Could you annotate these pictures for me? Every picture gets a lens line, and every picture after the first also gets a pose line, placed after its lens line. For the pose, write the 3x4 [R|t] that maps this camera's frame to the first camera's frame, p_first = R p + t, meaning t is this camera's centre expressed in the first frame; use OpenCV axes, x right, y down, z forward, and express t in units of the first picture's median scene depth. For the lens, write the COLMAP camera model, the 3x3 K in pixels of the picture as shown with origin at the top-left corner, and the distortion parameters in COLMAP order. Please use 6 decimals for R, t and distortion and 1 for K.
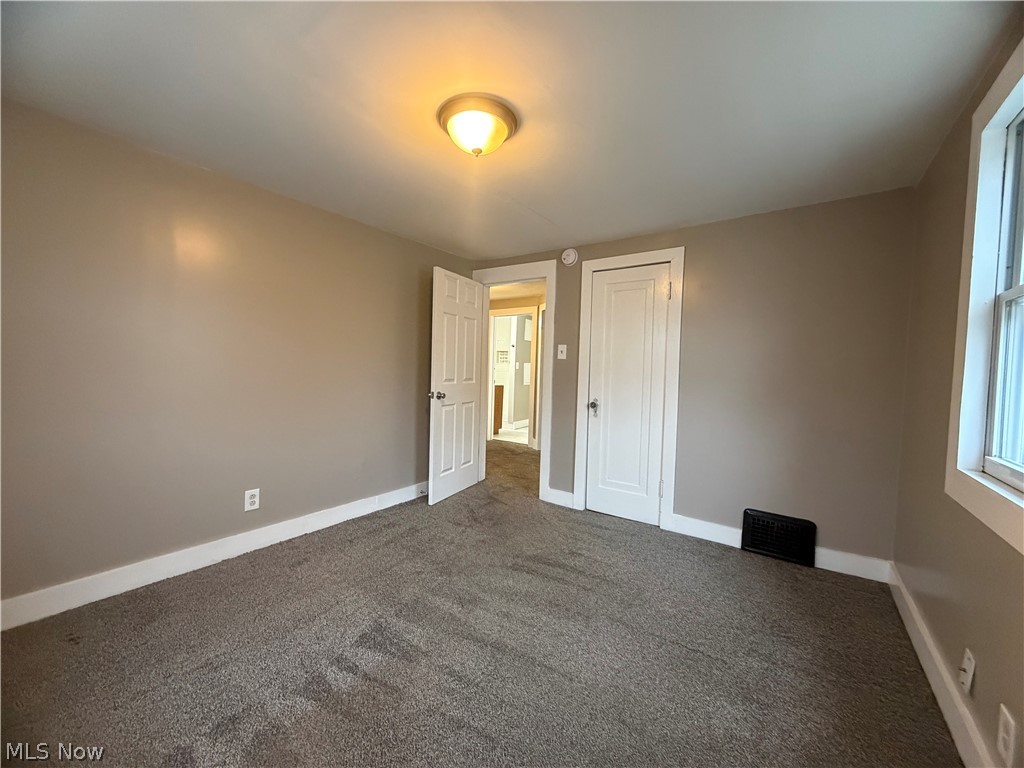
lens RADIAL K [[407.3, 0, 511.8], [0, 407.3, 383.9], [0, 0, 1]] dist [-0.000761, 0.000609]
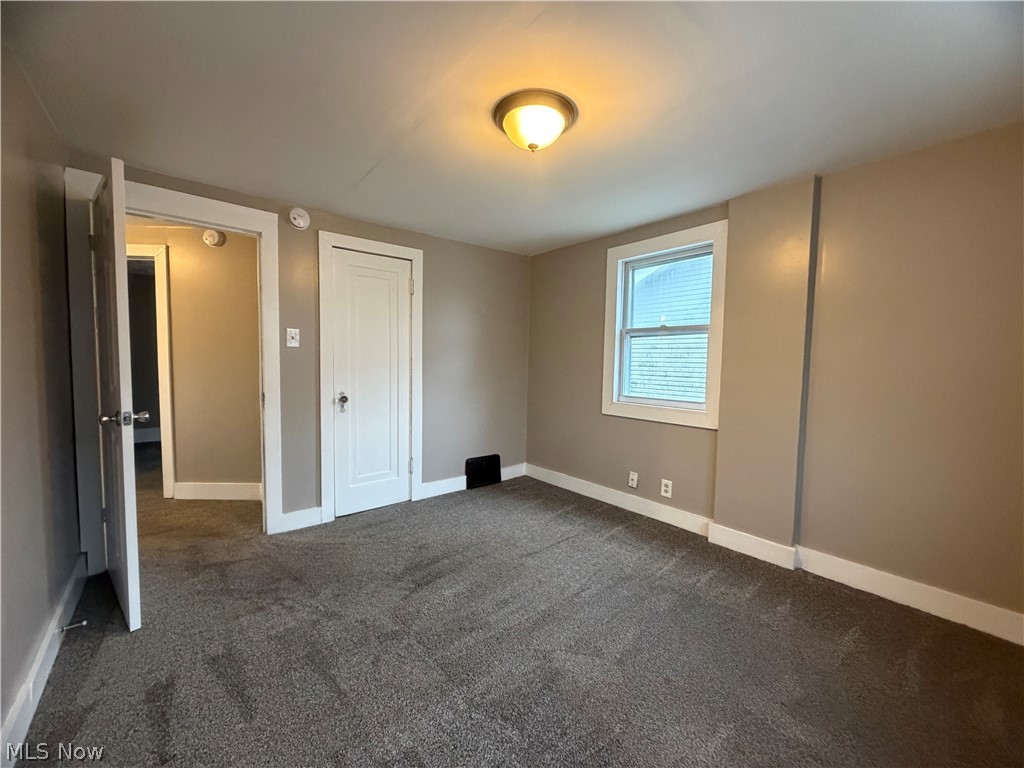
lens RADIAL K [[407.3, 0, 510.8], [0, 407.3, 383.8], [0, 0, 1]] dist [-0.000761, 0.000609]
pose [[0.251684, -0.083576, 0.964194, -0.641774], [0.026429, 0.996486, 0.079477, -0.049330], [-0.967449, 0.005479, 0.253008, 0.473434]]
